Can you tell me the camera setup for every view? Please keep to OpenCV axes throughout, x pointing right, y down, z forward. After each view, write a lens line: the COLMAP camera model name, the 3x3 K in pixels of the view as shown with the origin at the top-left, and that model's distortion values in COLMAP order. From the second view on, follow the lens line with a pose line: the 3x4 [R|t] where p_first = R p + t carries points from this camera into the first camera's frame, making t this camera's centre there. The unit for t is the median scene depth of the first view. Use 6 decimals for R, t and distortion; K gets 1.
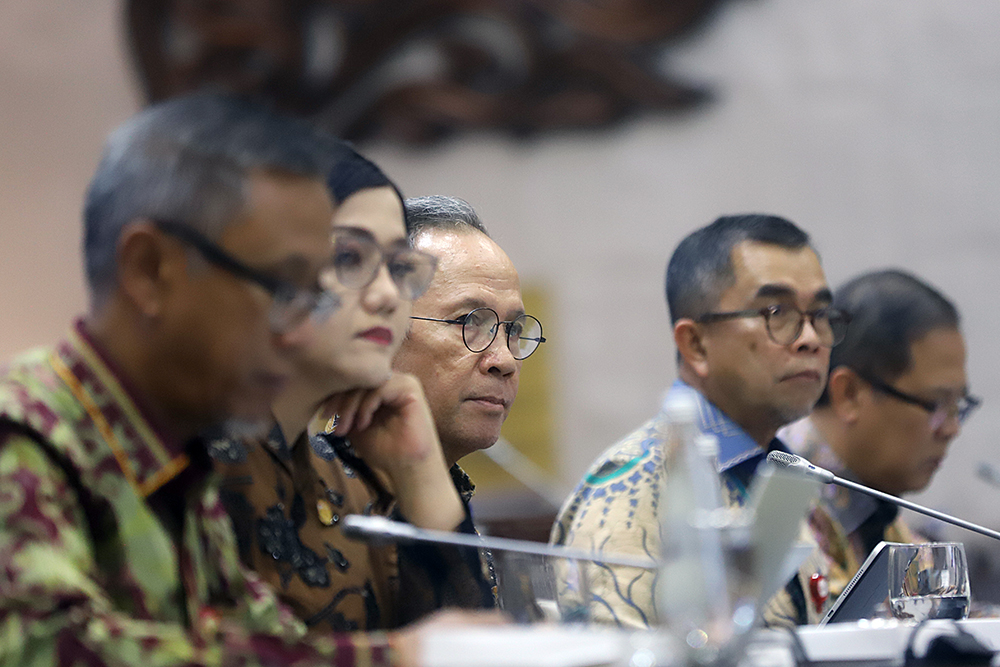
lens RADIAL K [[5864.7, 0, 500.1], [0, 5864.7, 333.7], [0, 0, 1]] dist [0.992711, 0.000000]
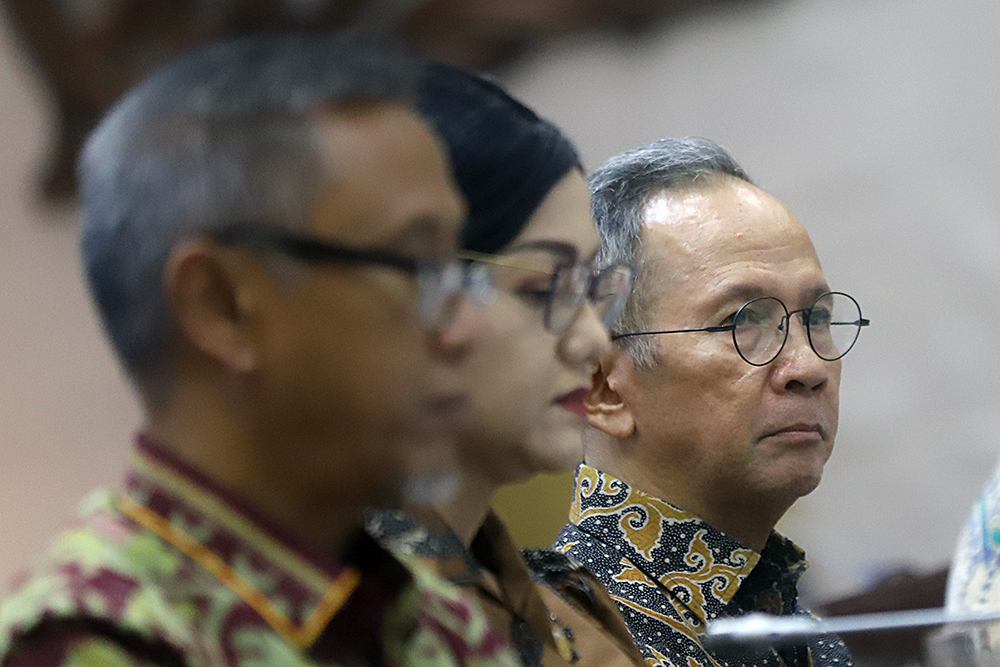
lens RADIAL K [[5864.7, 0, 499.9], [0, 5864.7, 333.7], [0, 0, 1]] dist [0.992711, 0.000000]
pose [[0.979968, -0.198125, -0.020213, -0.019161], [0.197675, 0.980015, -0.022266, 0.008765], [0.024220, 0.017825, 0.999548, 0.334082]]
